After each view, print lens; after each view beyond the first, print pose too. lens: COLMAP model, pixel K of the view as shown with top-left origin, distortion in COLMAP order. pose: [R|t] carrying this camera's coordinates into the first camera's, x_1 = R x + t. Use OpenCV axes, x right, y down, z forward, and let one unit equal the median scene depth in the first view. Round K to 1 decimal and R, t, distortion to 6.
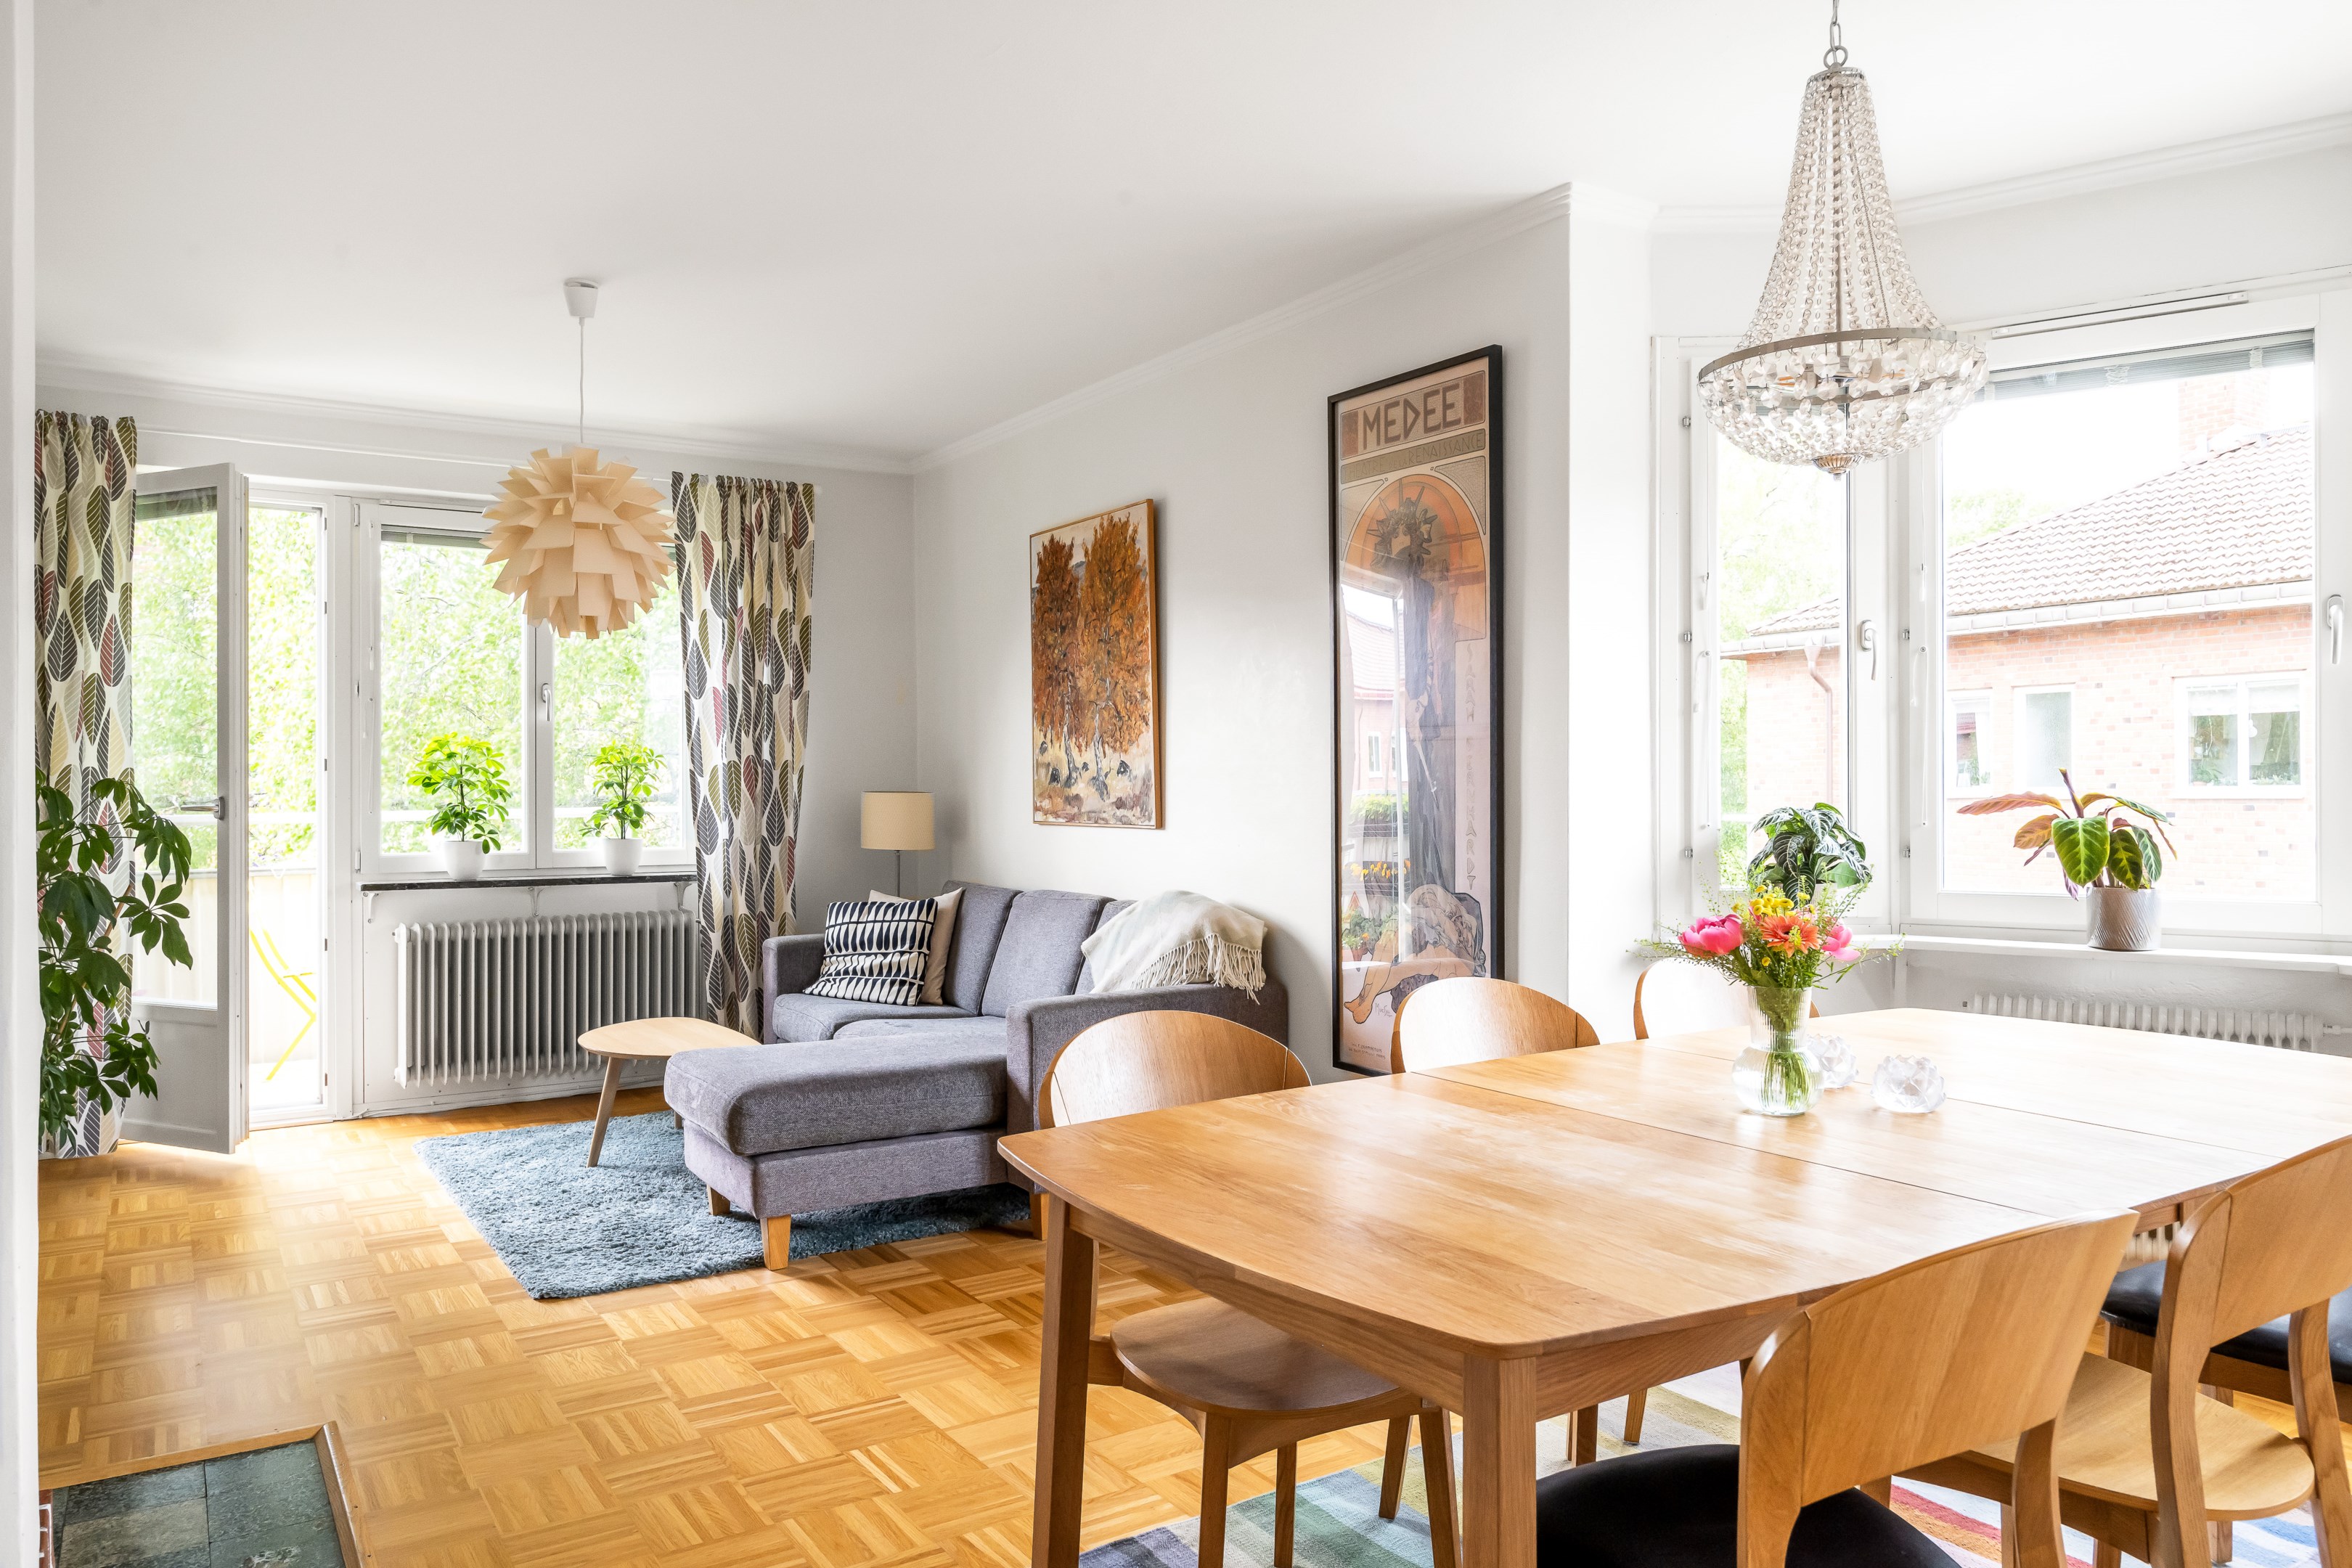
lens RADIAL K [[1651.8, 0, 1176.0], [0, 1651.8, 787.3], [0, 0, 1]] dist [0.006308, 0.004537]
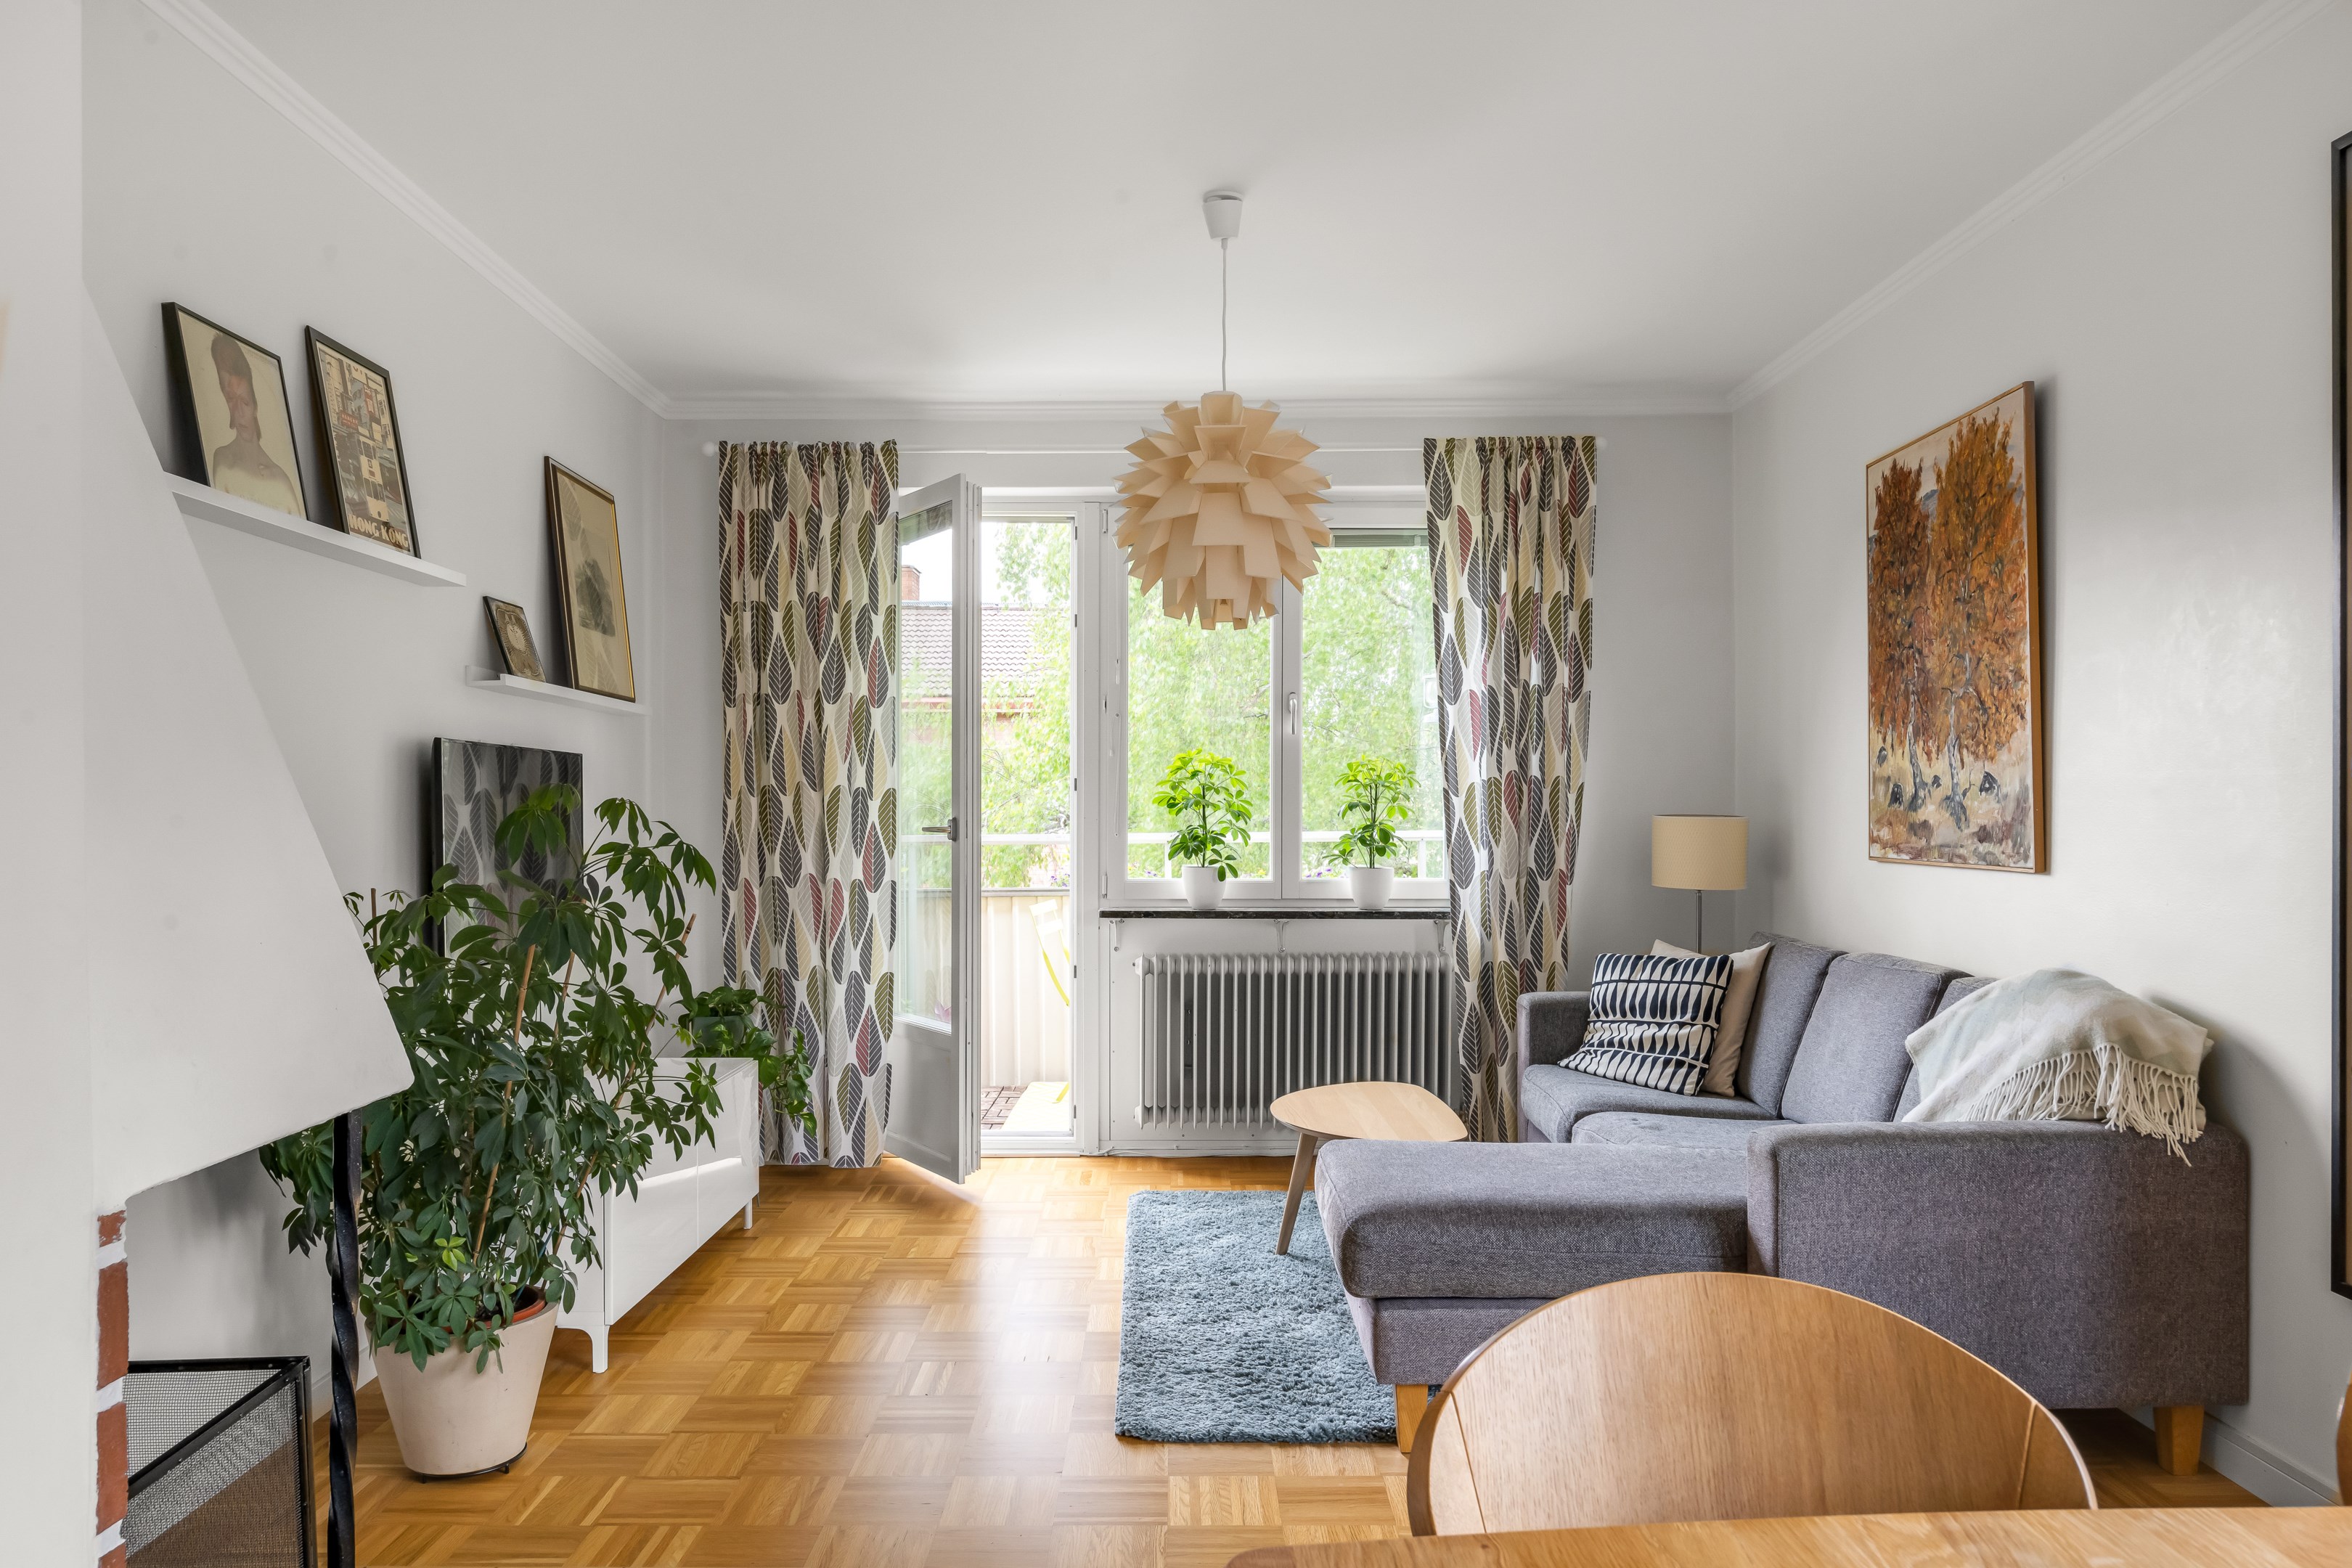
lens RADIAL K [[1610.0, 0, 1203.5], [0, 1610.0, 825.0], [0, 0, 1]] dist [-0.008281, 0.001212]
pose [[0.839265, 0.008481, -0.543657, 0.057469], [-0.002842, 0.999933, 0.011211, -0.000747], [0.543715, -0.007864, 0.839233, 0.262229]]
